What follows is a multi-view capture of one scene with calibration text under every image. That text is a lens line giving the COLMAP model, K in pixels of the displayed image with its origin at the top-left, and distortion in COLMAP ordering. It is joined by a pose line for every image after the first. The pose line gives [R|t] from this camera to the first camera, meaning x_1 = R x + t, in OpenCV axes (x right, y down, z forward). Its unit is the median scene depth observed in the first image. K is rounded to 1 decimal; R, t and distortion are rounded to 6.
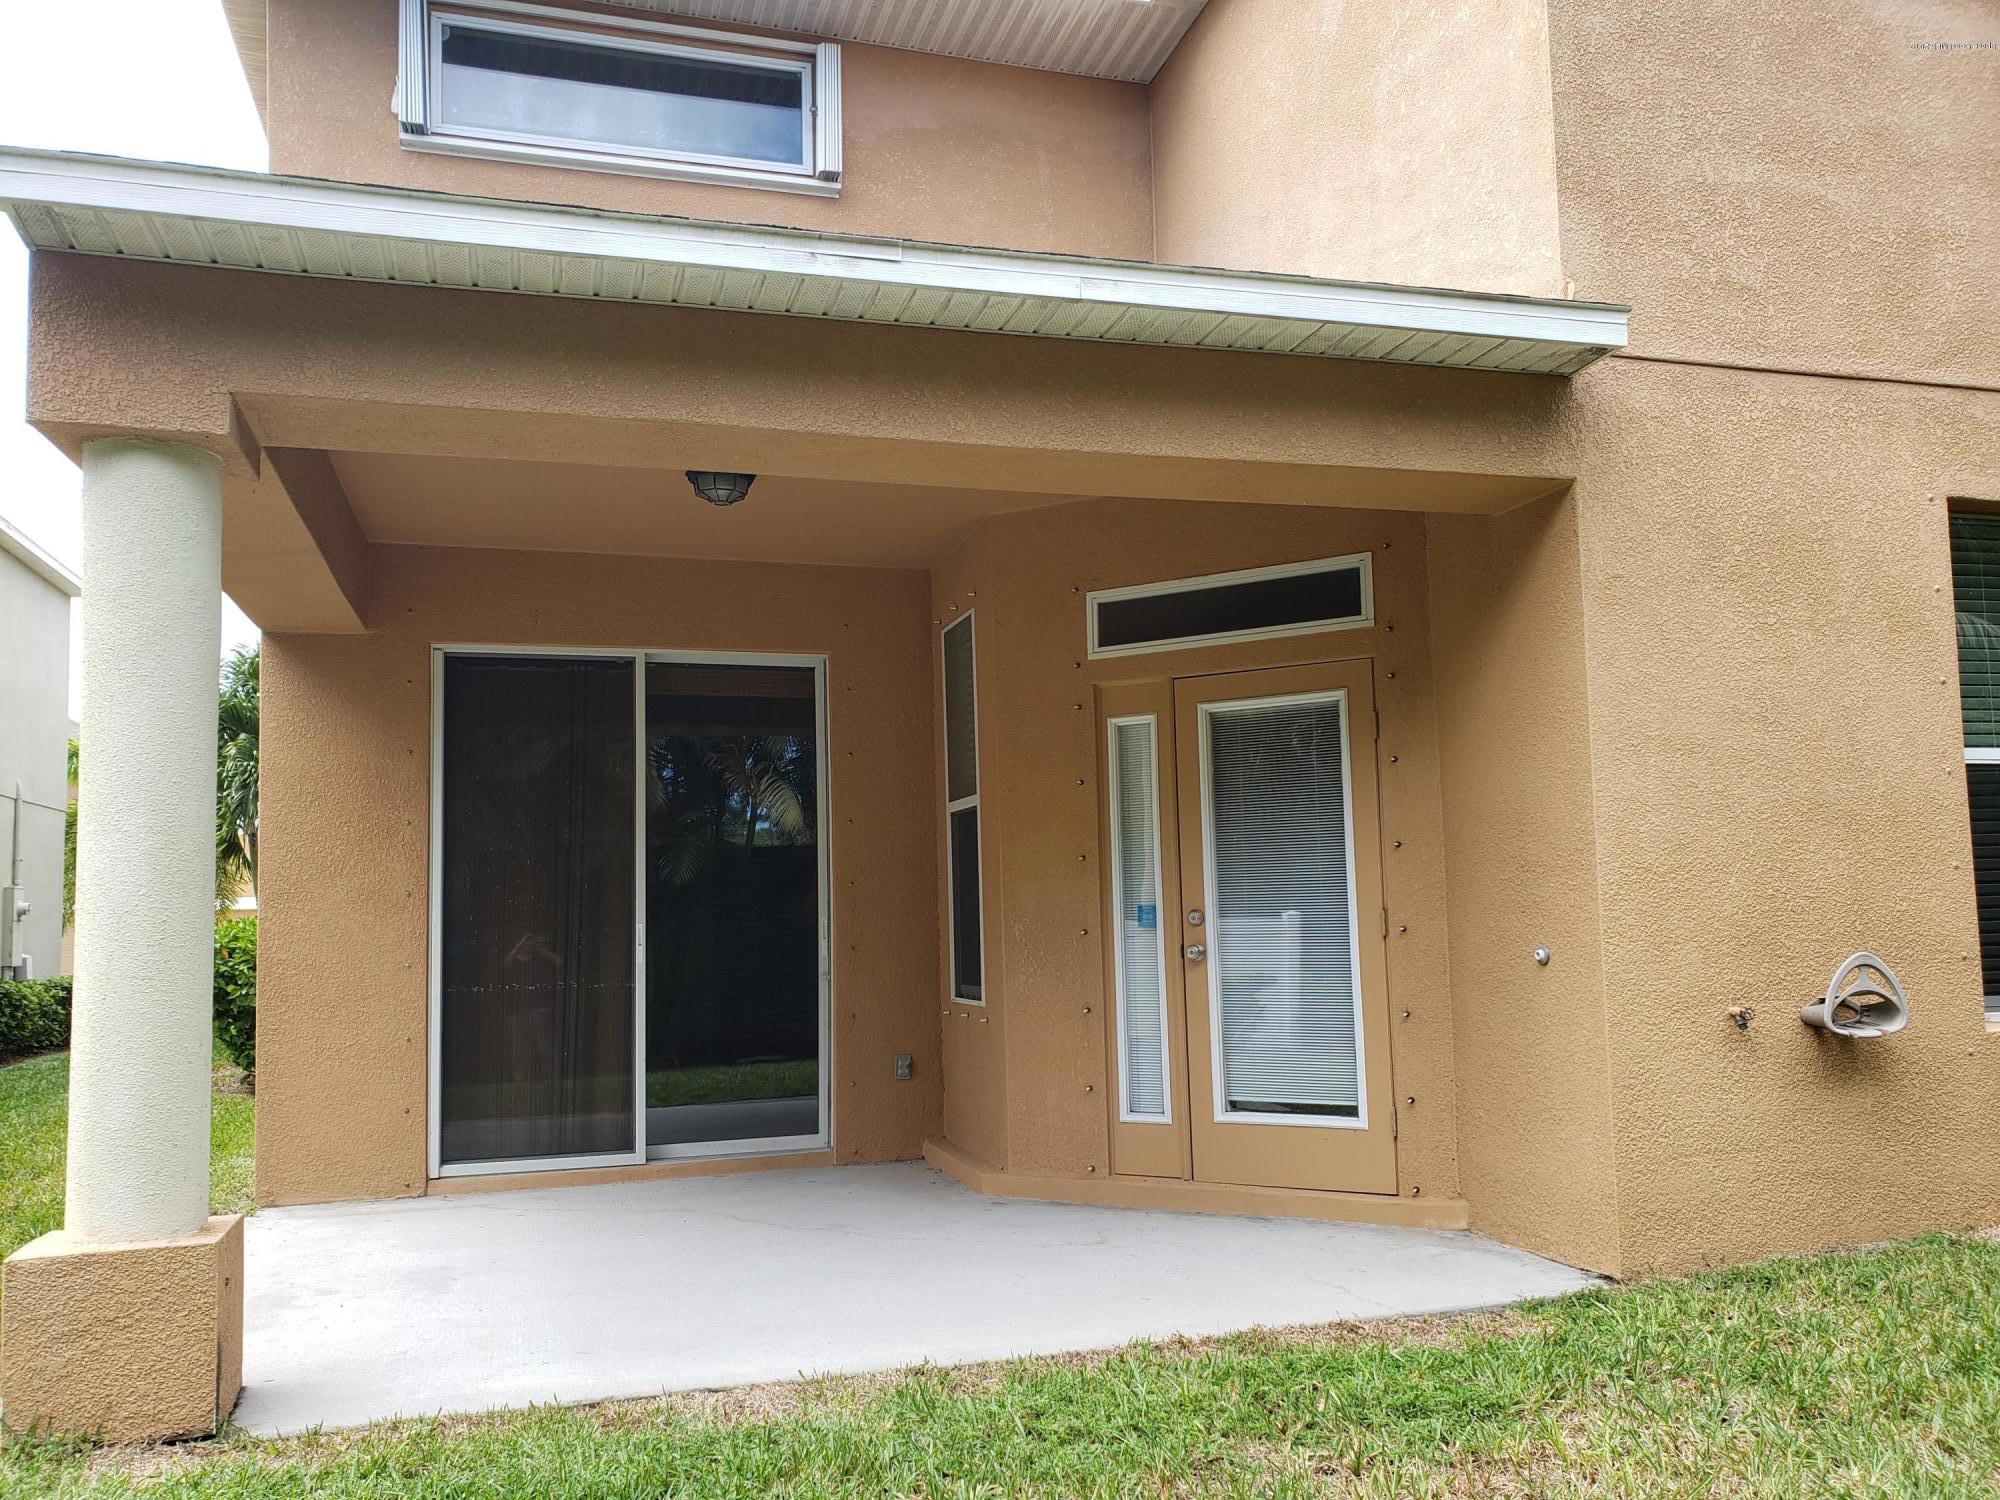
lens RADIAL K [[1590.0, 0, 1000.0], [0, 1590.0, 750.0], [0, 0, 1]] dist [0.023973, 0.005426]
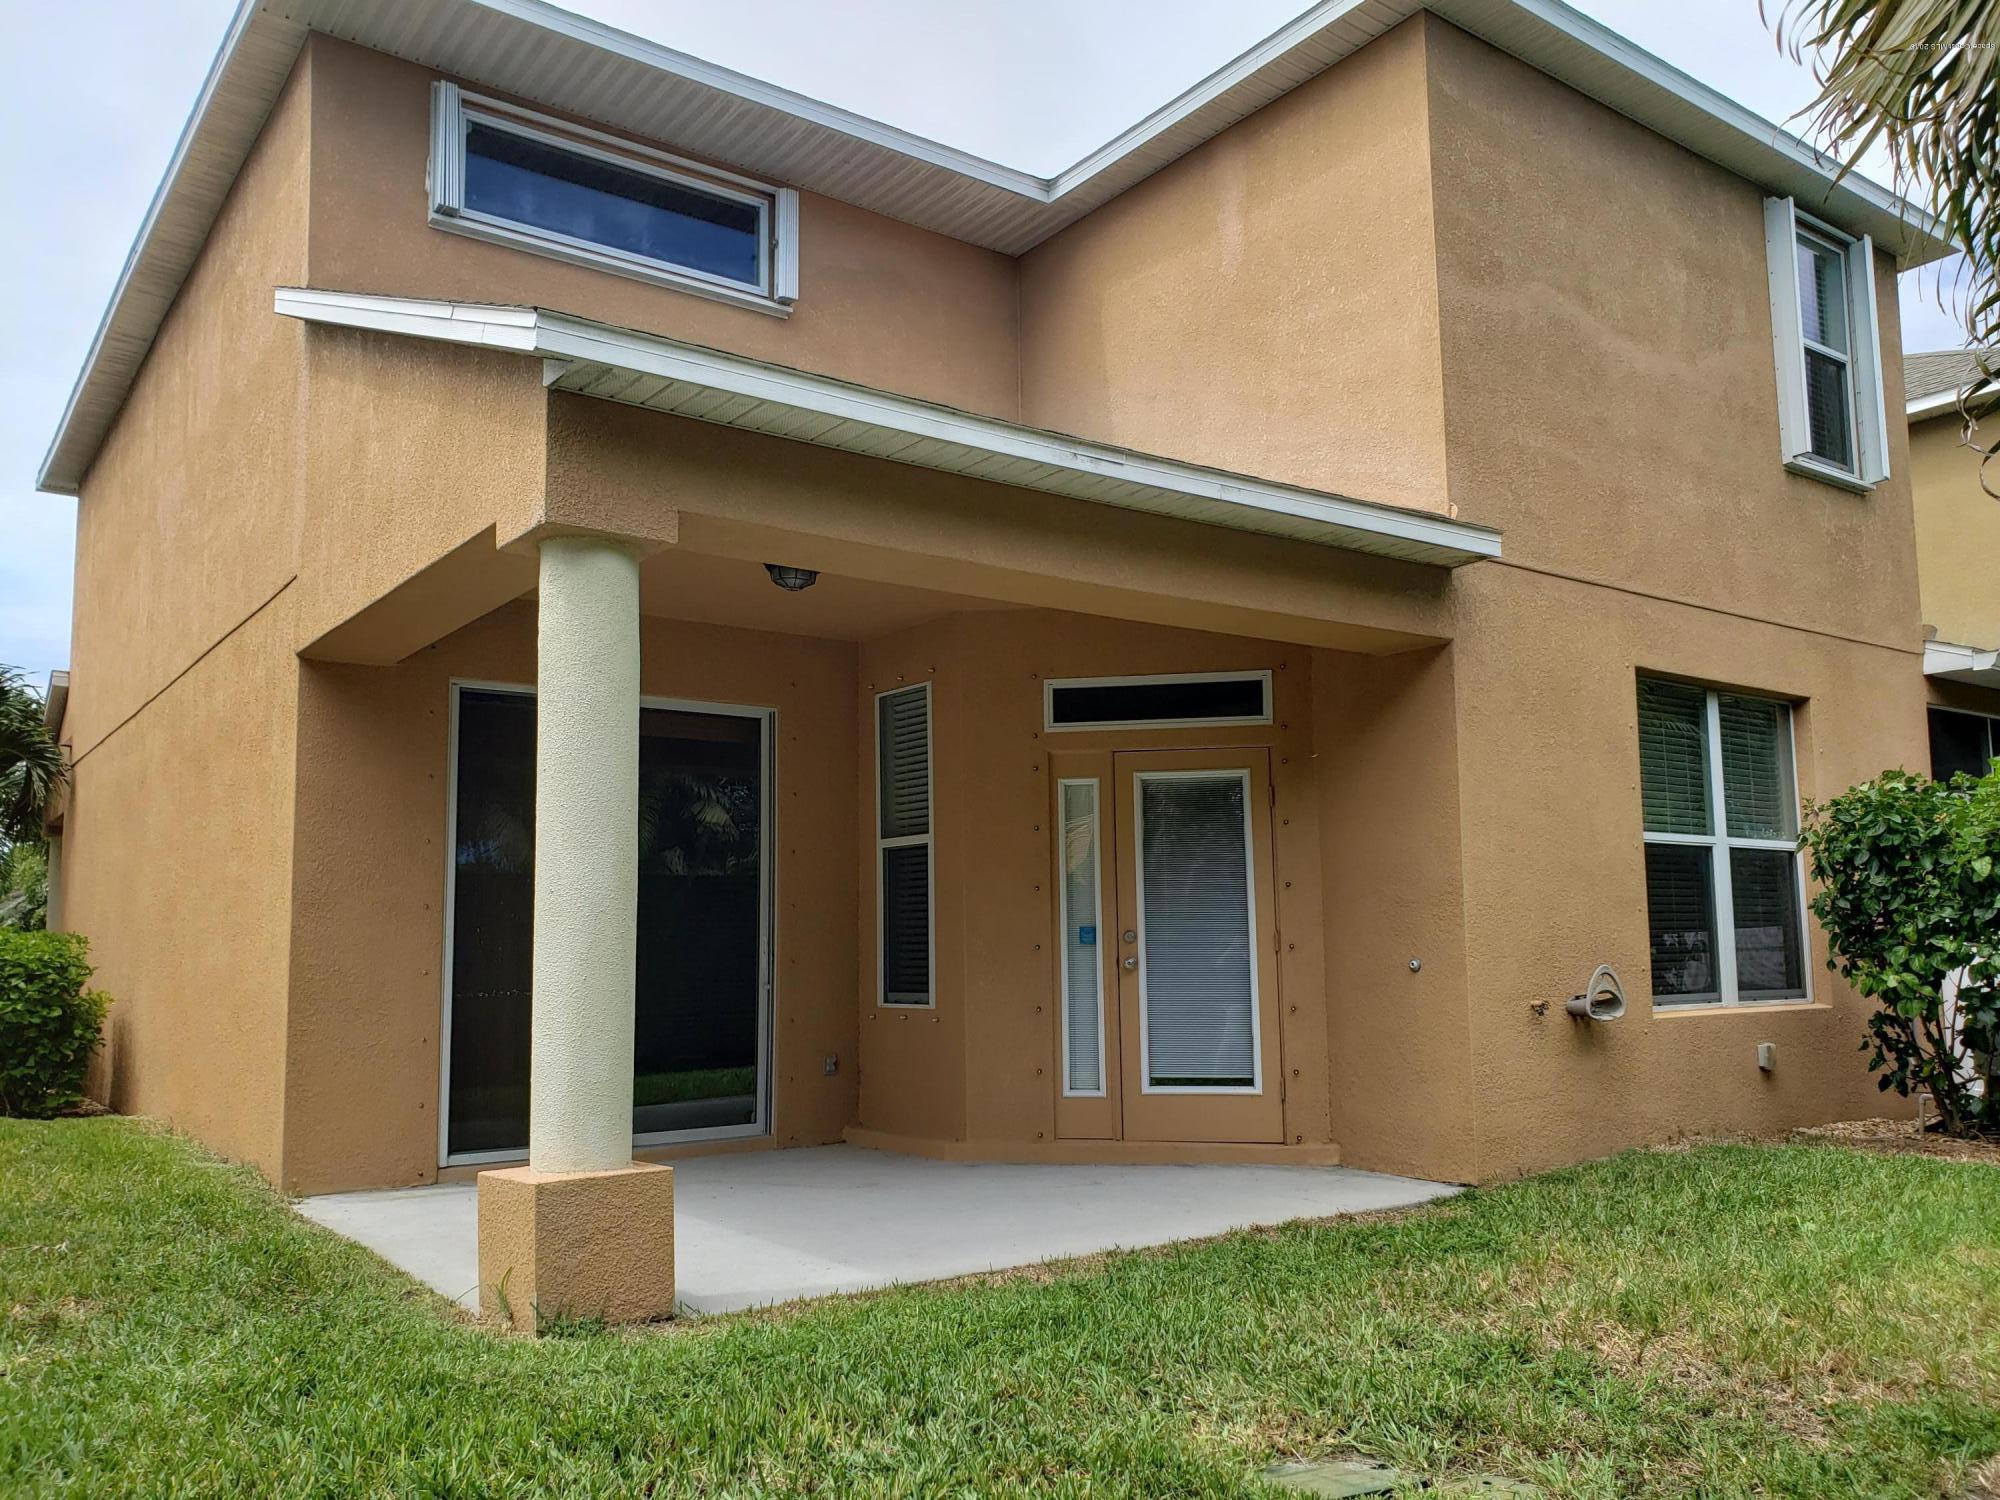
lens RADIAL K [[1594.9, 0, 1002.5], [0, 1594.9, 727.9], [0, 0, 1]] dist [0.141156, -0.352047]
pose [[0.936675, 0.060394, 0.344953, -0.464254], [-0.048034, 0.997864, -0.044275, -0.002291], [-0.346890, 0.024902, 0.937575, -0.211481]]
